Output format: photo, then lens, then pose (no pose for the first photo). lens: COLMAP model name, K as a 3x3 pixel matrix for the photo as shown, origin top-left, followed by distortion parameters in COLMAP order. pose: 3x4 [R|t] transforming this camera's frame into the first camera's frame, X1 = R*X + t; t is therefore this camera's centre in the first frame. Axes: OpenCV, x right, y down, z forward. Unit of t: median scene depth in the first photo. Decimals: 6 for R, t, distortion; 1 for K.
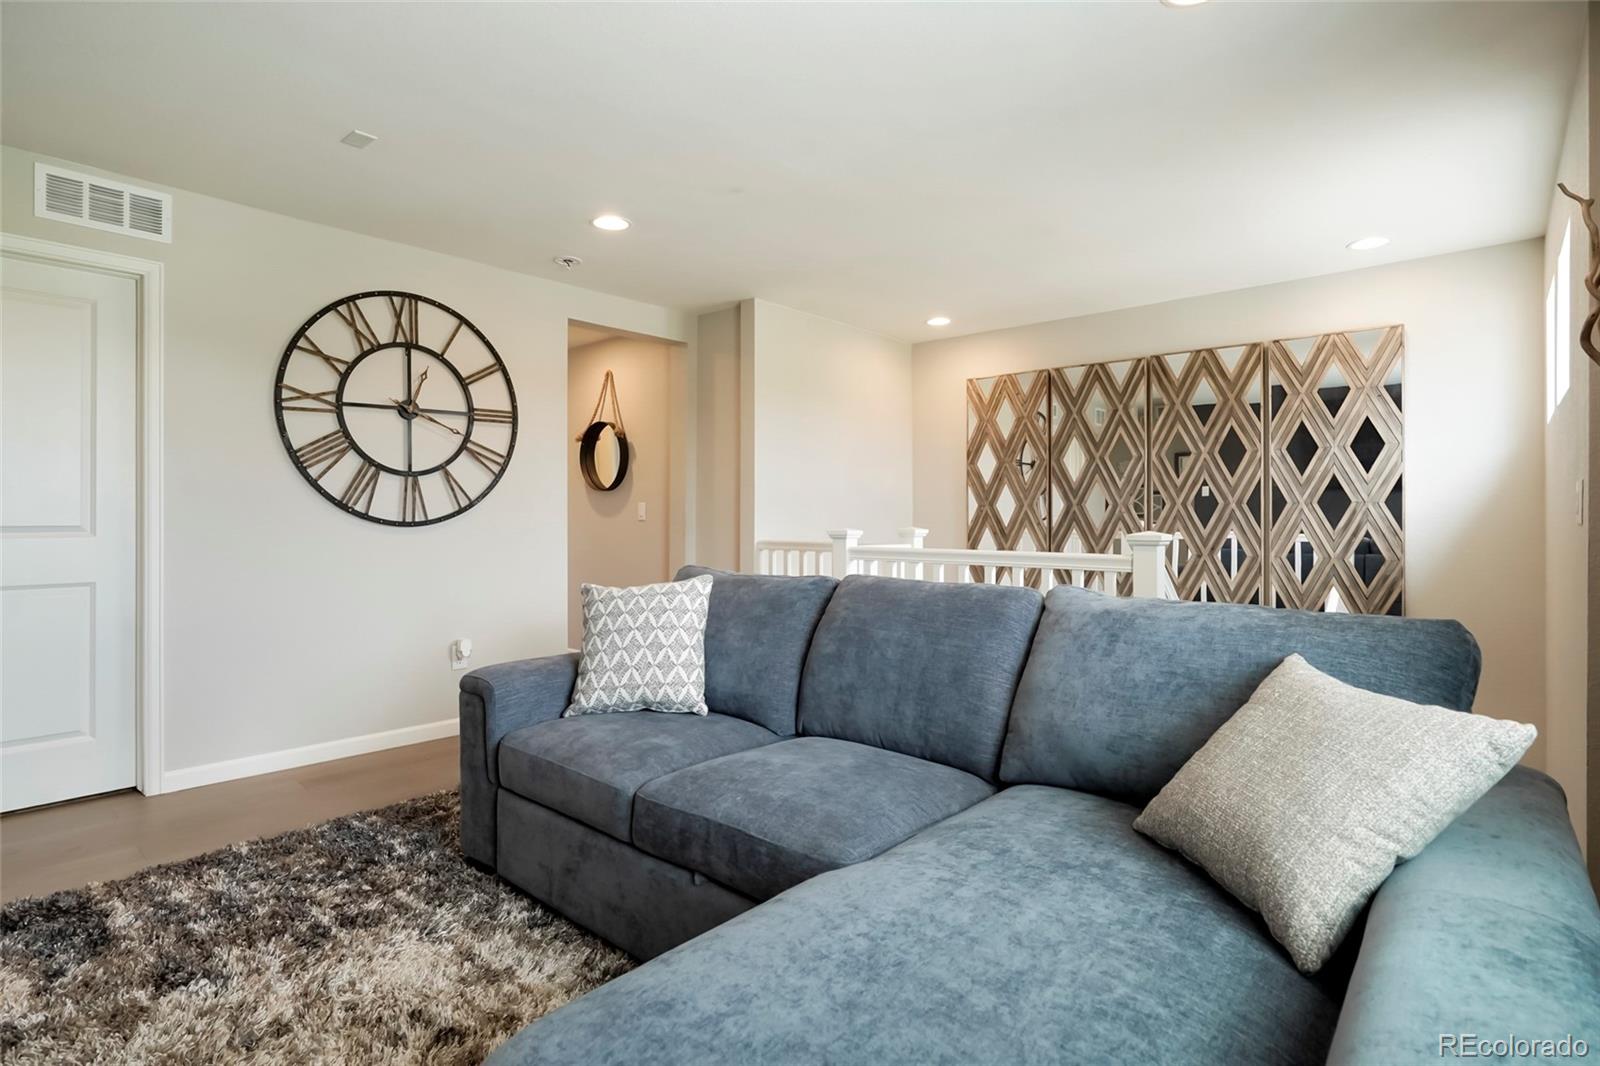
lens RADIAL K [[801.0, 0, 796.7], [0, 801.0, 514.7], [0, 0, 1]] dist [0.000251, -0.000014]
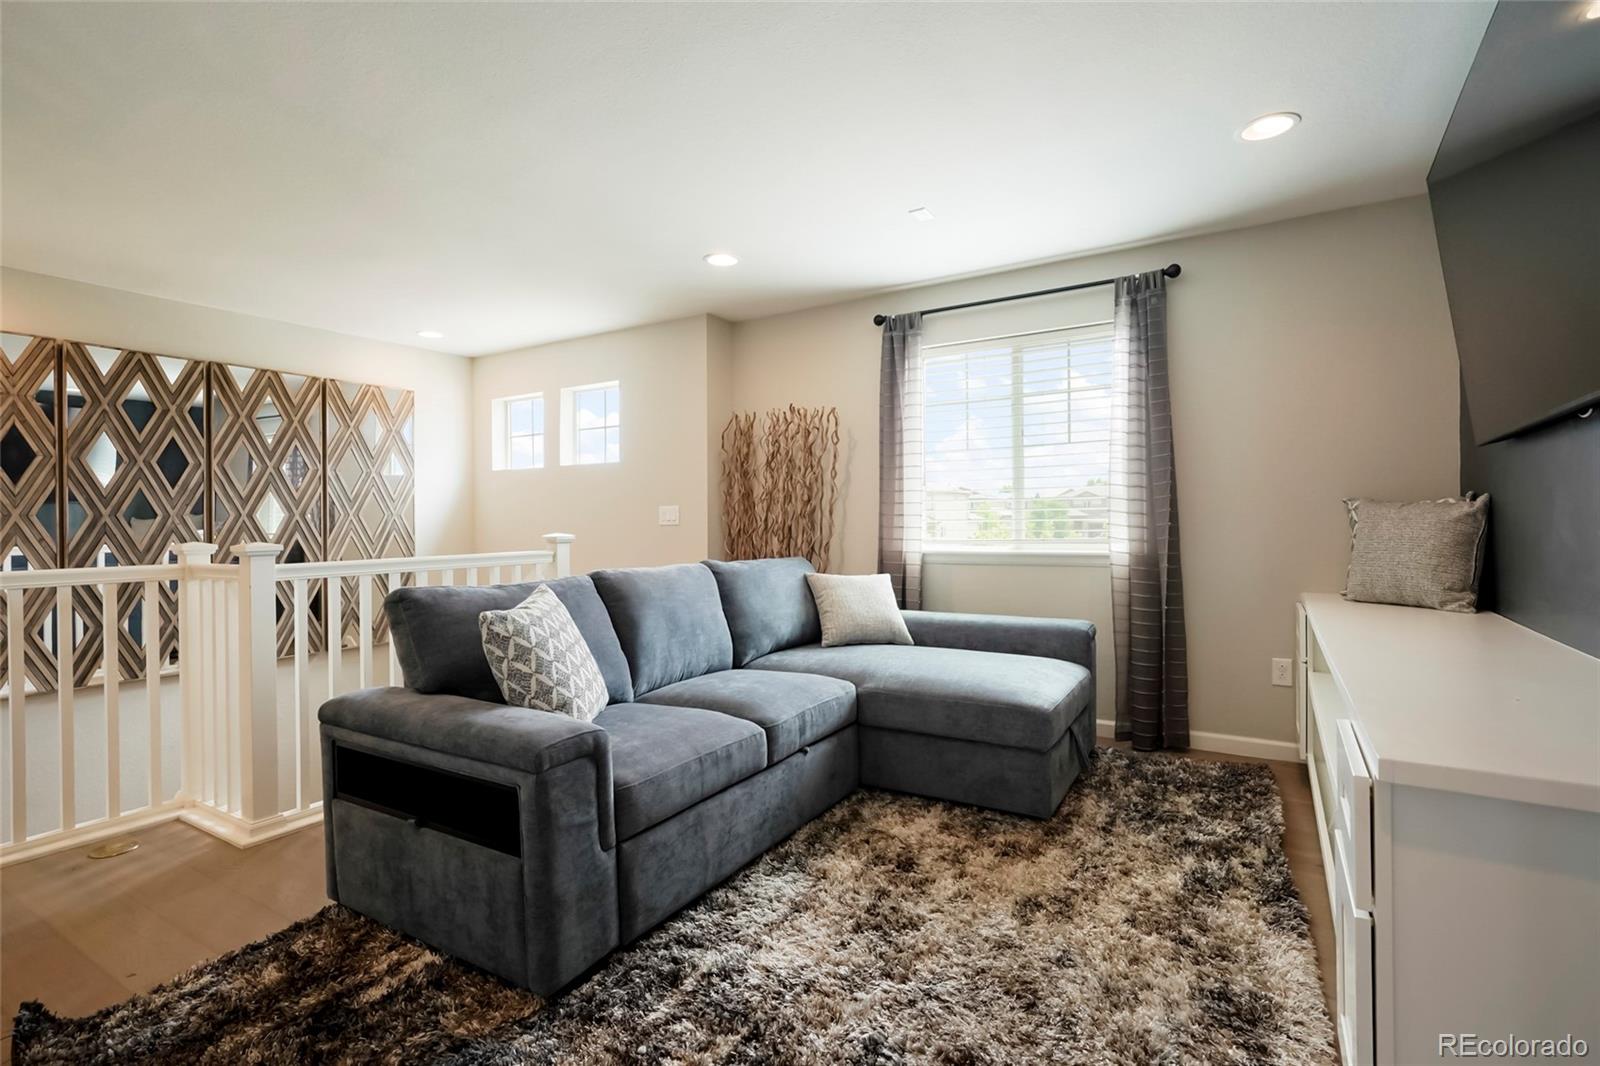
lens RADIAL K [[736.8, 0, 800.0], [0, 736.8, 533.0], [0, 0, 1]] dist [-0.000216, -0.000090]
pose [[-0.157969, -0.014557, 0.987337, -0.584627], [0.009632, 0.999821, 0.016282, 0.001084], [-0.987397, 0.012082, -0.157800, 0.468675]]
